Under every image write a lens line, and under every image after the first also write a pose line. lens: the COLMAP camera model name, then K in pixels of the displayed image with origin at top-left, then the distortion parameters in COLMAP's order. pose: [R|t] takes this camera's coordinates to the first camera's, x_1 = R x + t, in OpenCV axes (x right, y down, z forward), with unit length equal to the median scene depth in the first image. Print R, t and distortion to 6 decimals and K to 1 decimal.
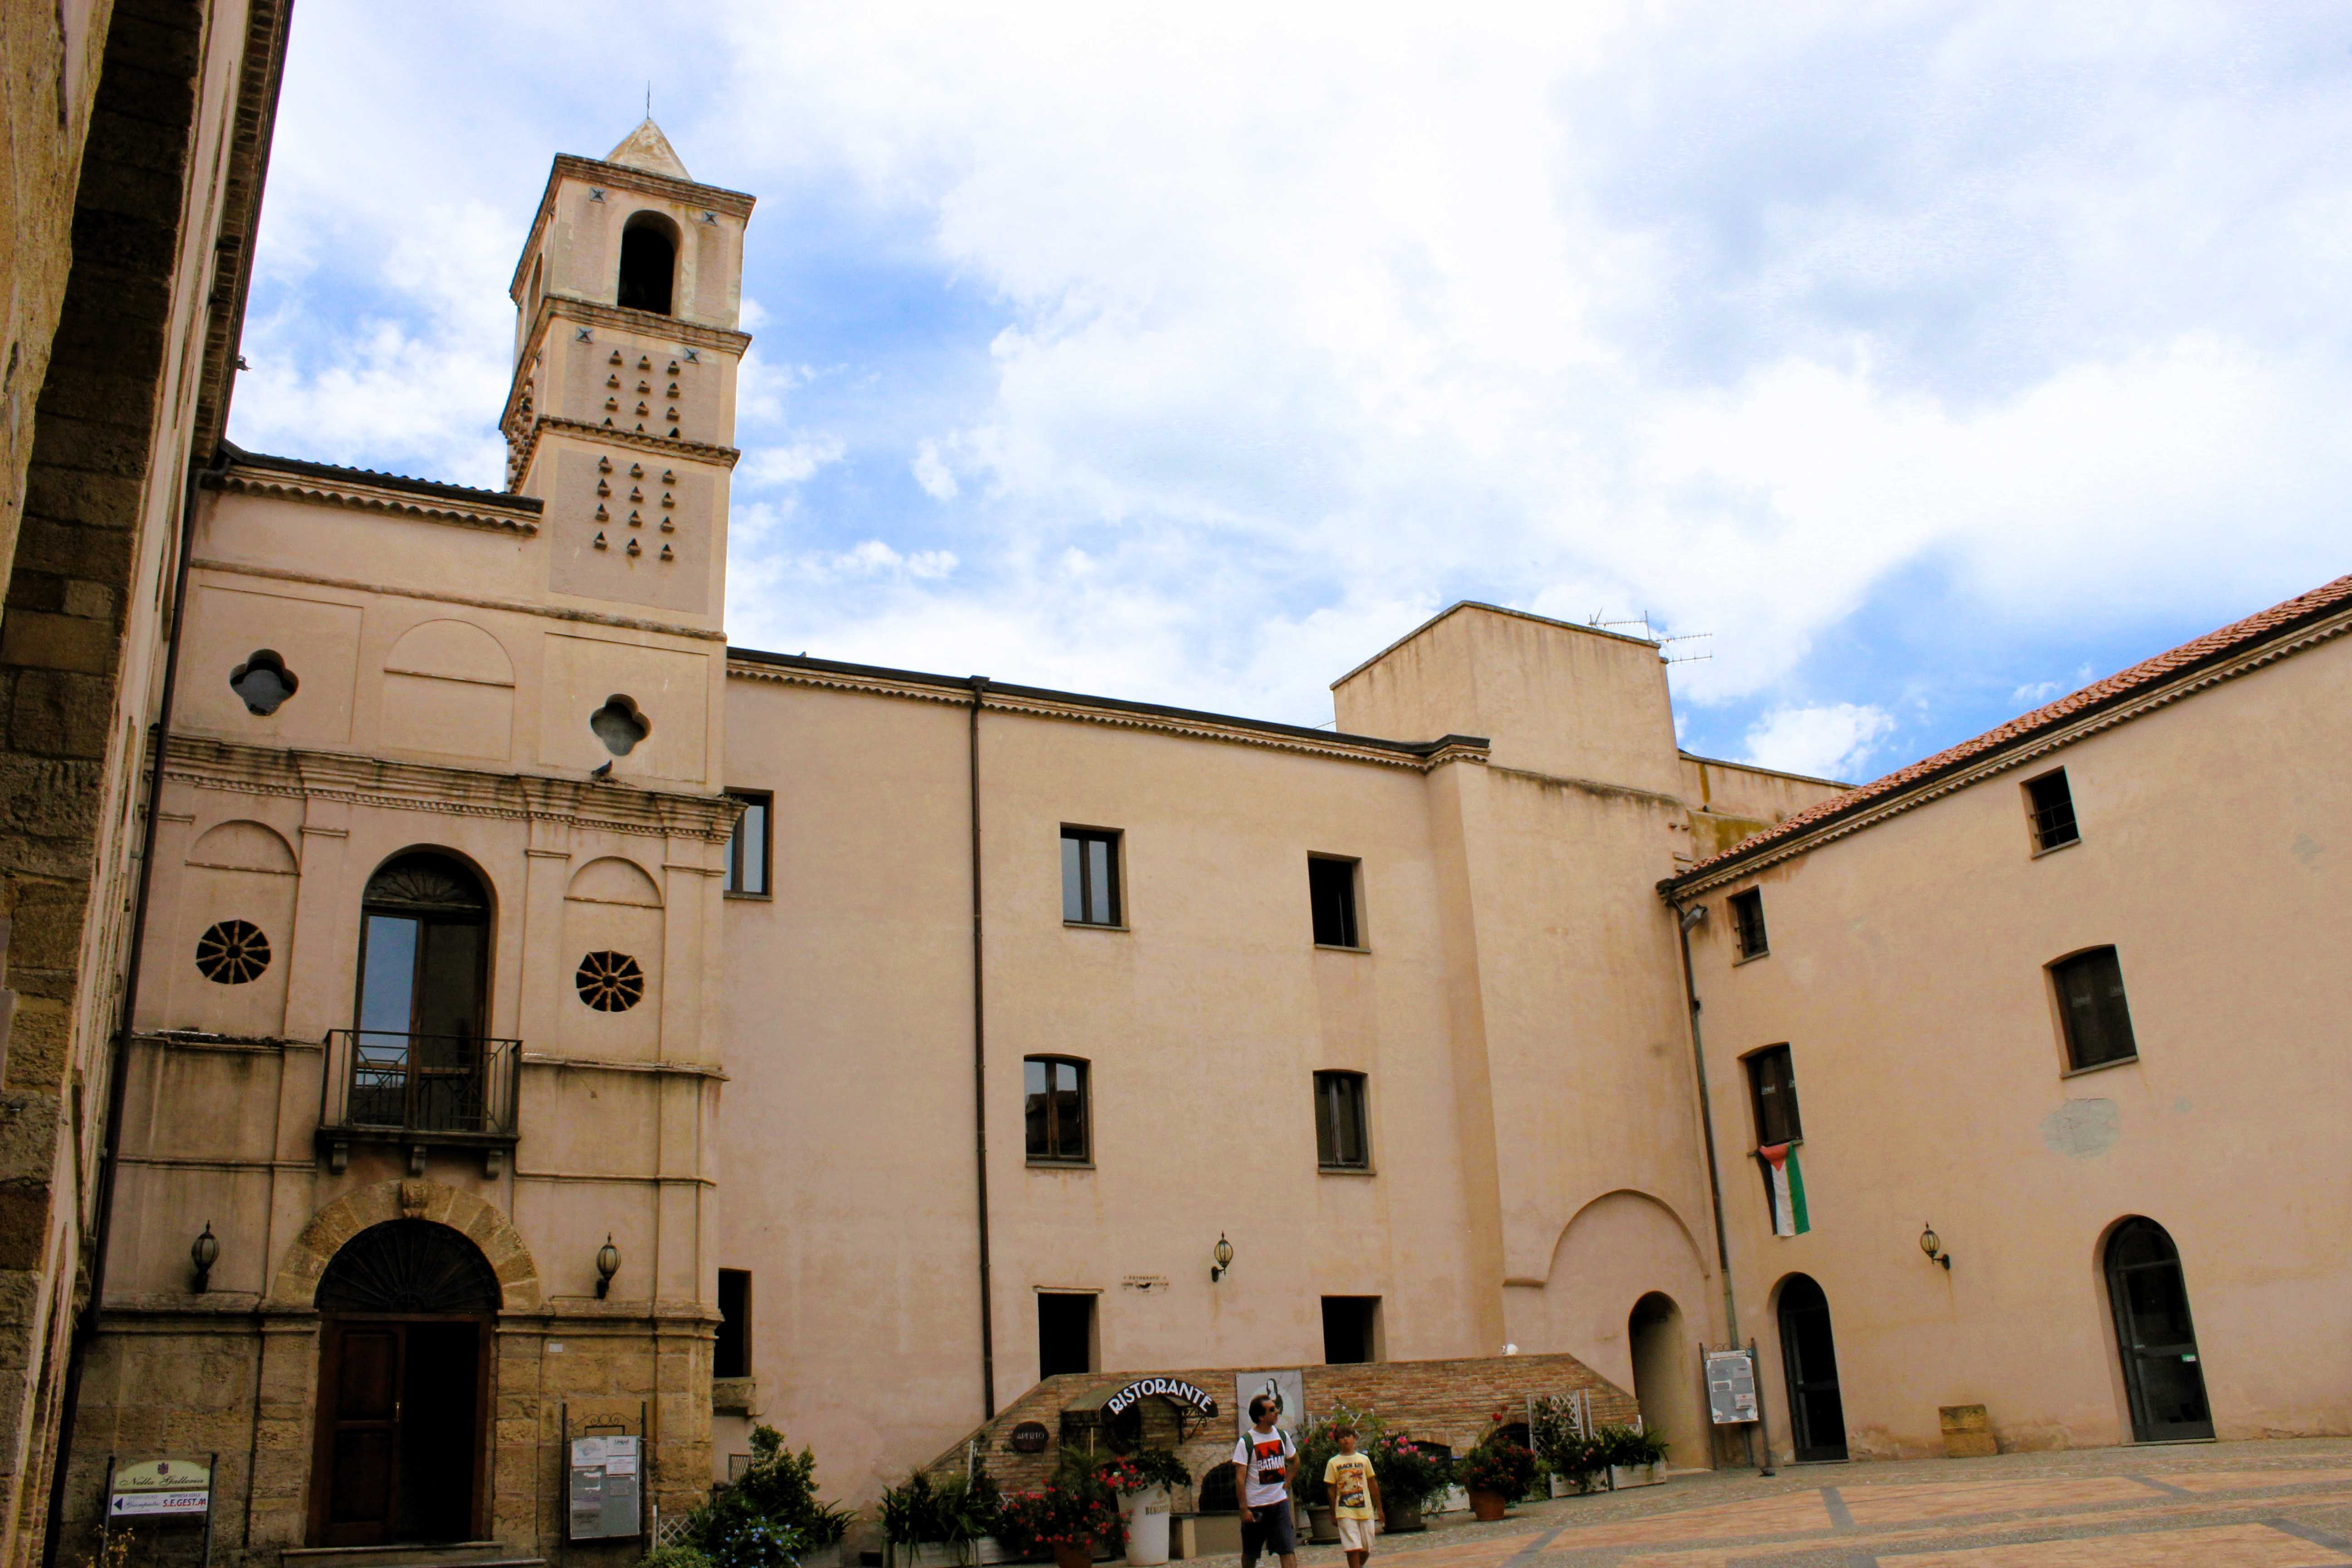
lens RADIAL K [[2047.6, 0, 1176.0], [0, 2047.6, 784.0], [0, 0, 1]] dist [-0.181259, 0.188714]
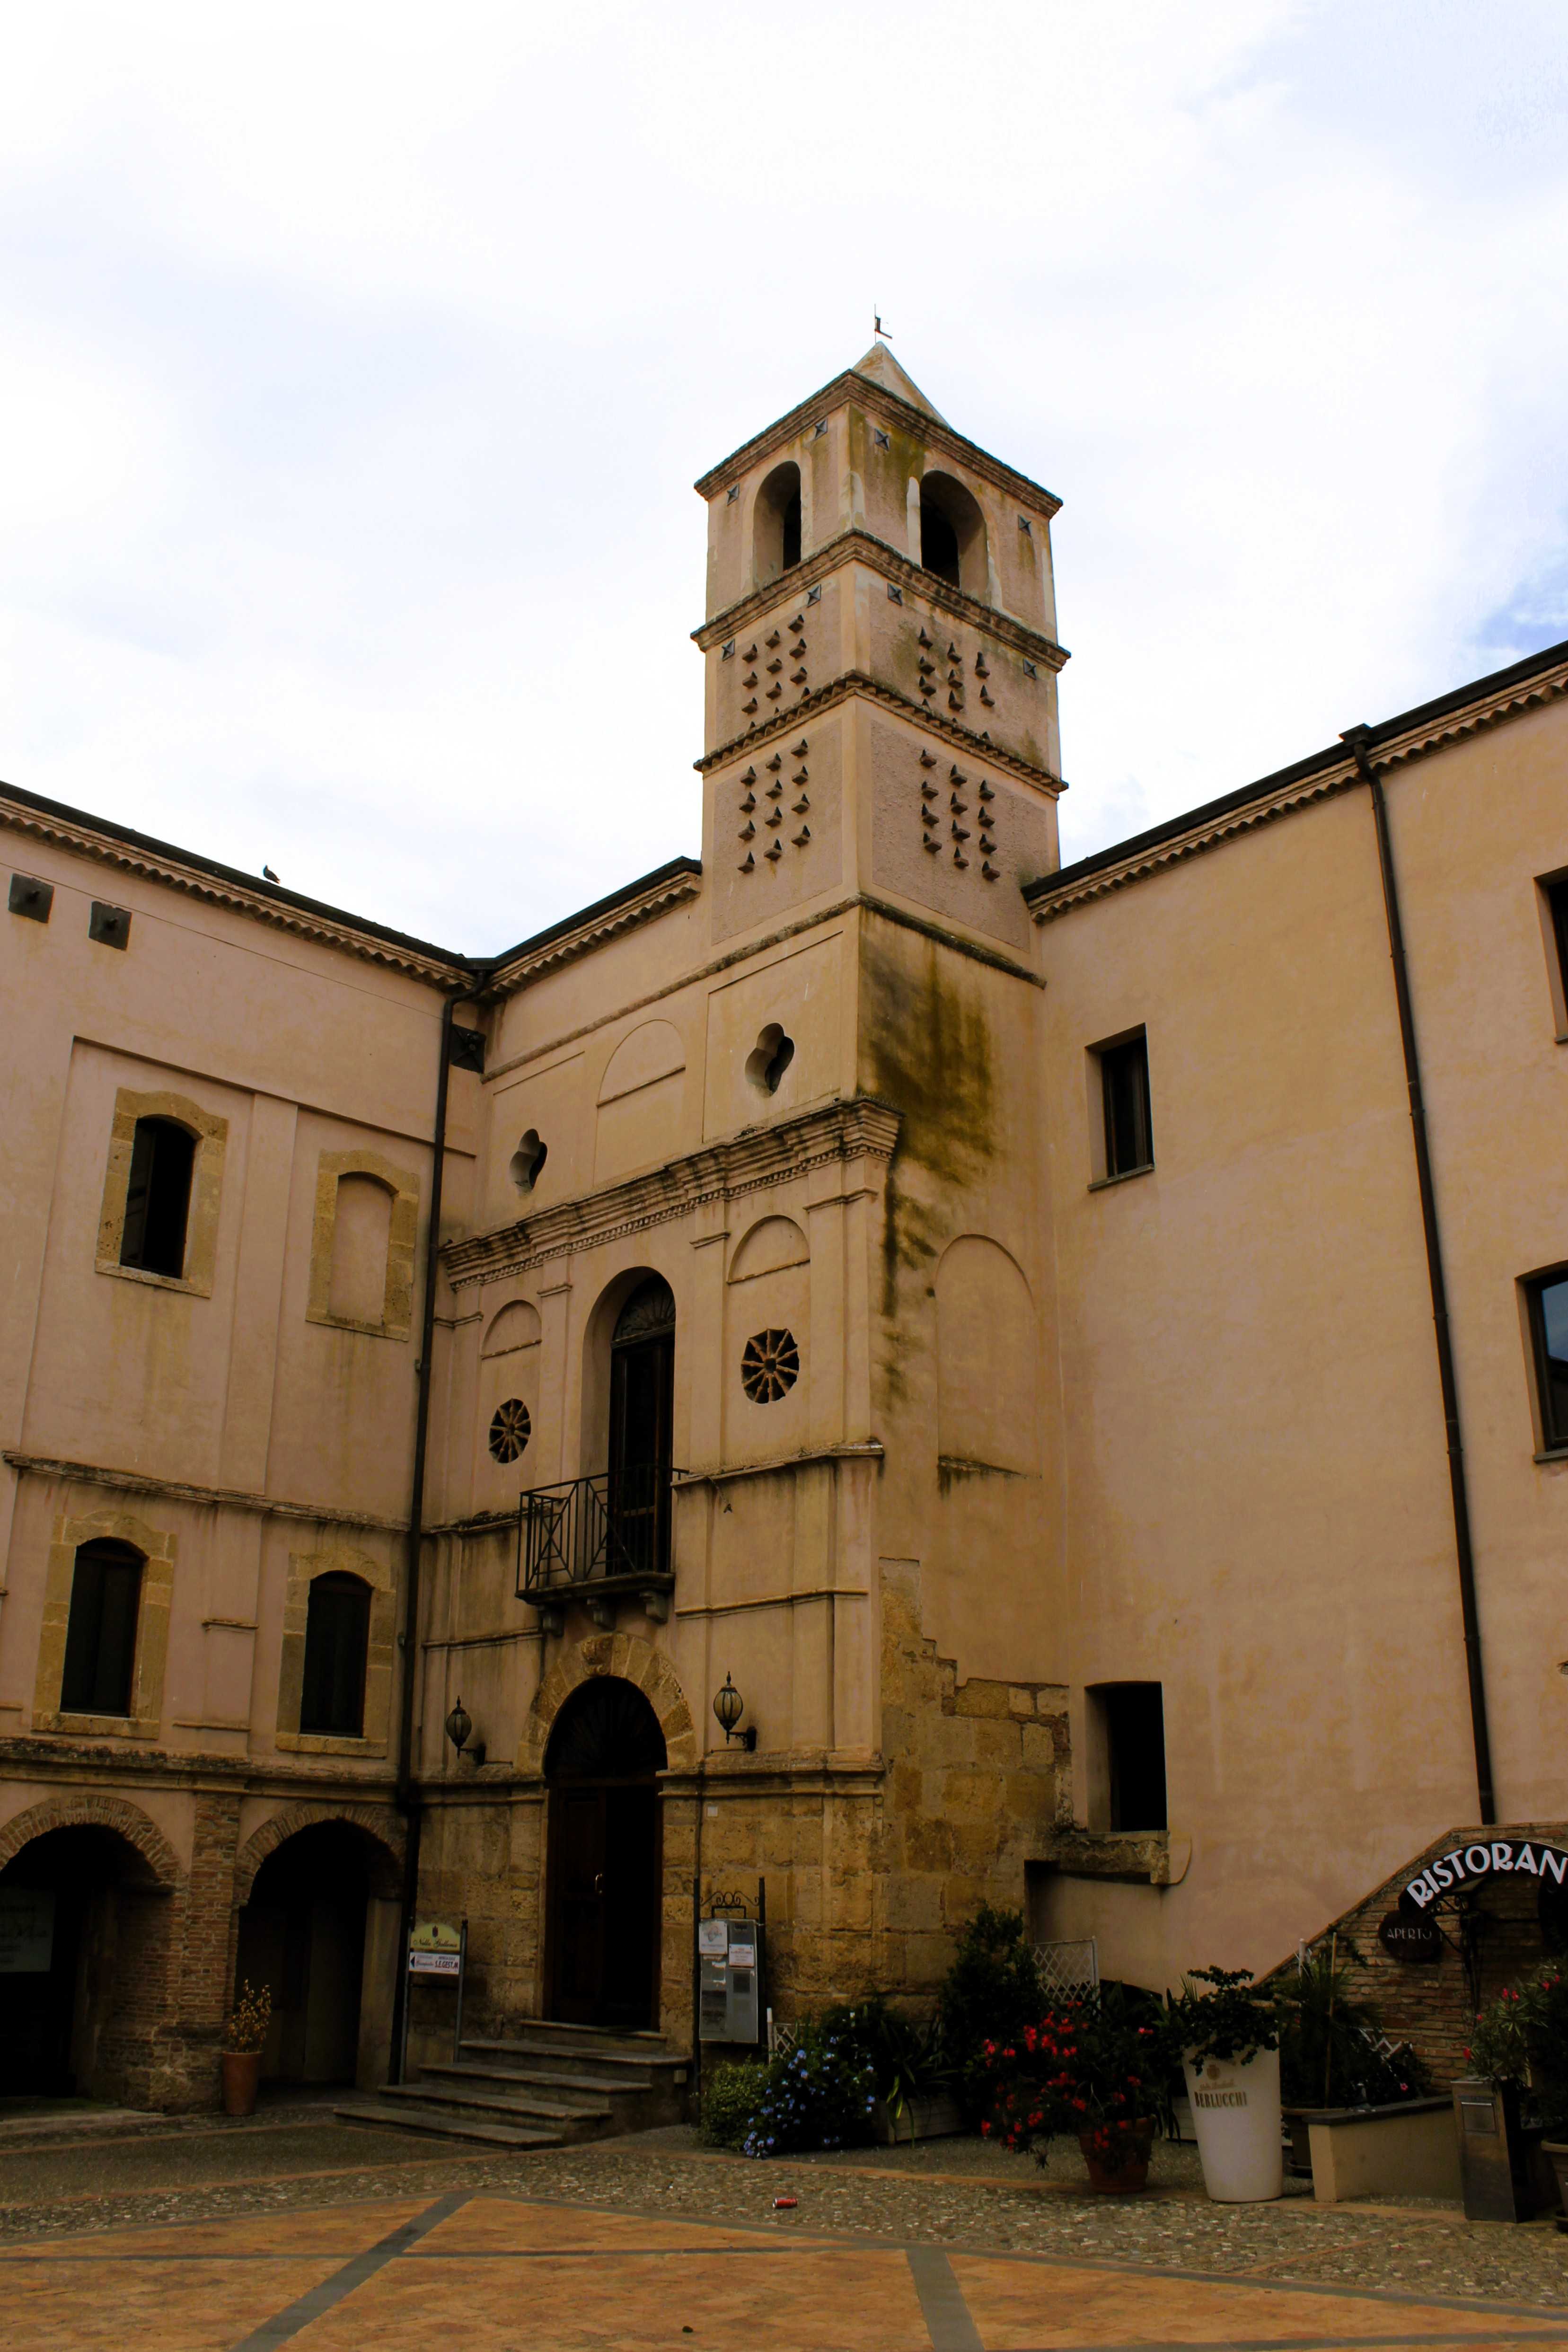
lens RADIAL K [[2047.6, 0, 784.0], [0, 2047.6, 1176.0], [0, 0, 1]] dist [-0.181259, 0.188714]
pose [[0.243578, -0.271258, -0.931176, 0.550579], [0.296343, 0.934994, -0.194852, 0.199653], [0.923499, -0.228485, 0.308130, 0.800137]]
